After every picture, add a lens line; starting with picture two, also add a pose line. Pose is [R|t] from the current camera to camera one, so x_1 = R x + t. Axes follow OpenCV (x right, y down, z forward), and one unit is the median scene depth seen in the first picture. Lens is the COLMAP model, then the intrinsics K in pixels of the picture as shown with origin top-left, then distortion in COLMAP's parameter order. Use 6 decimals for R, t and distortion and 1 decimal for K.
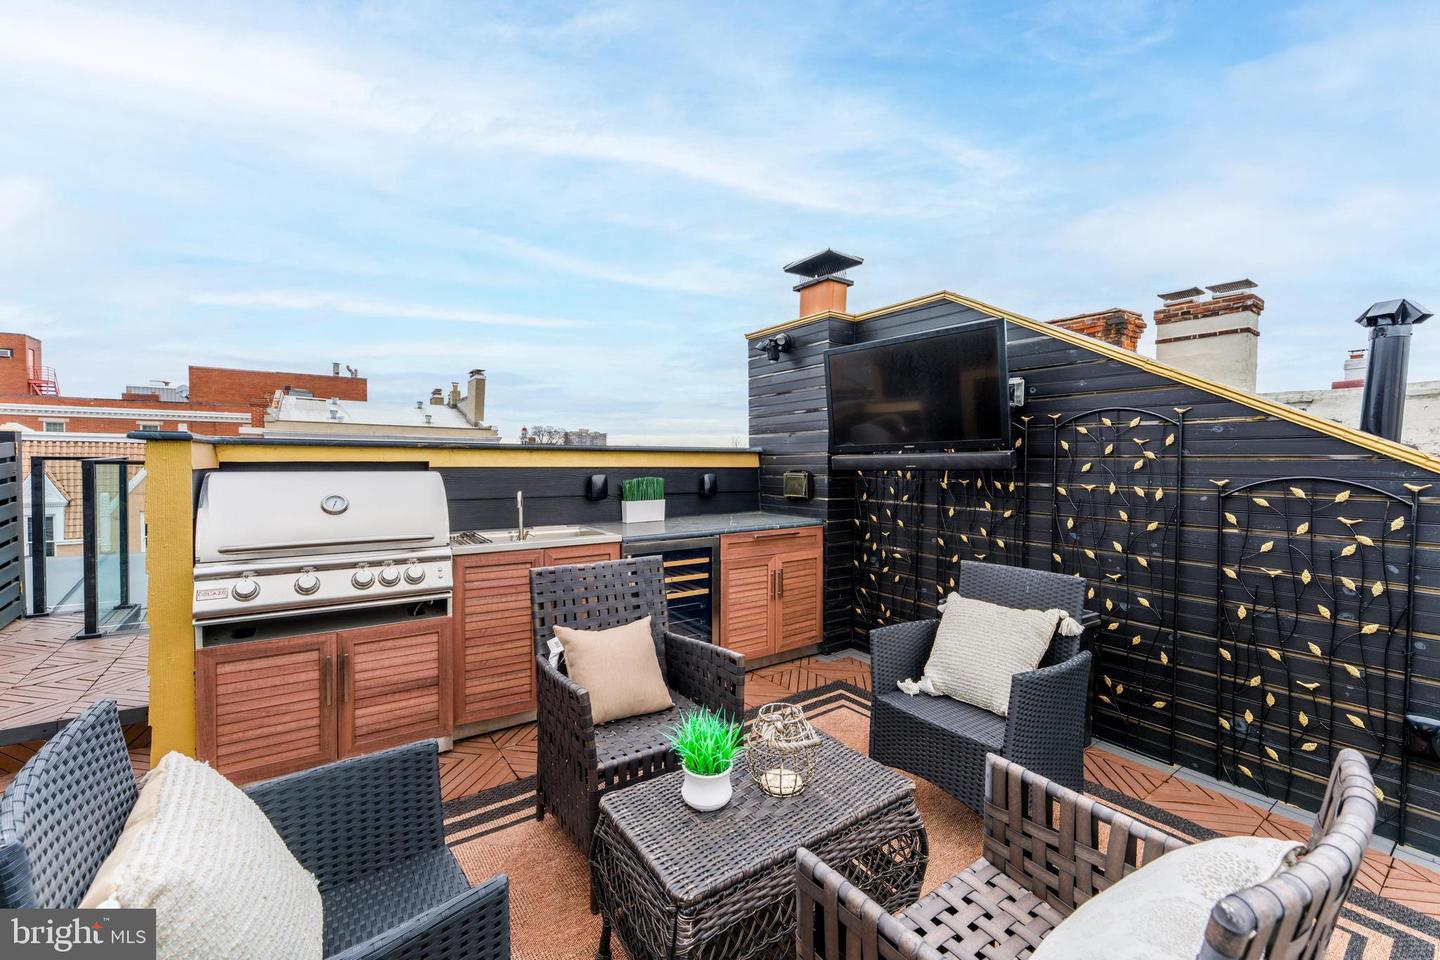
lens RADIAL K [[582.6, 0, 719.9], [0, 582.6, 476.5], [0, 0, 1]] dist [0.000712, -0.000486]
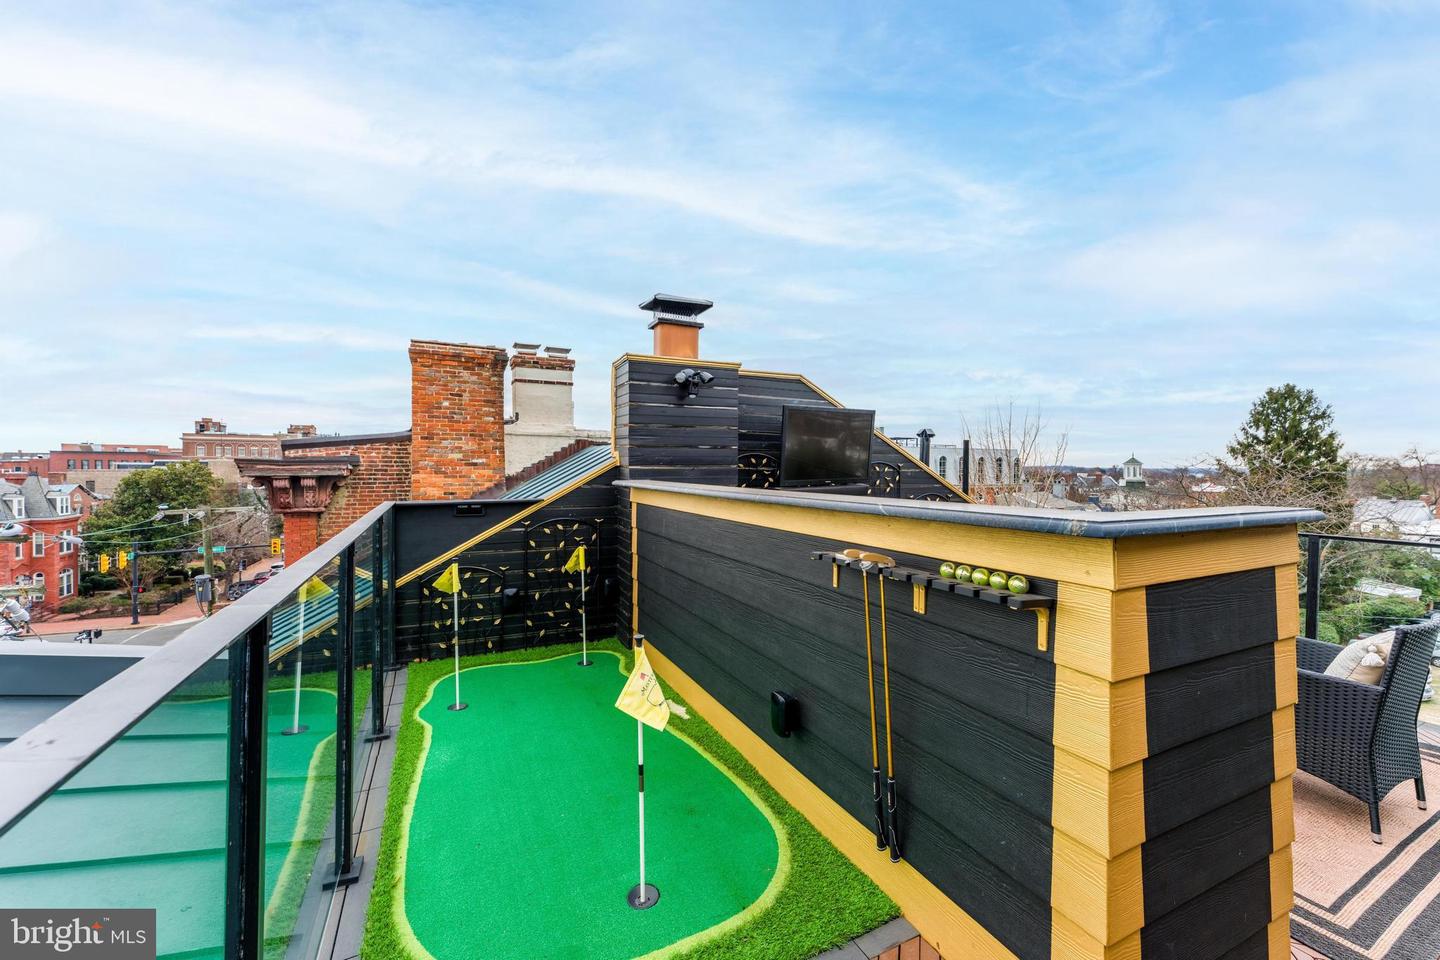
lens RADIAL K [[575.6, 0, 737.9], [0, 575.6, 475.3], [0, 0, 1]] dist [-0.001362, -0.000457]
pose [[0.147426, -0.016263, 0.988939, -1.448821], [0.023146, 0.999648, 0.012988, -0.115409], [-0.988802, 0.020975, 0.147750, 1.263634]]
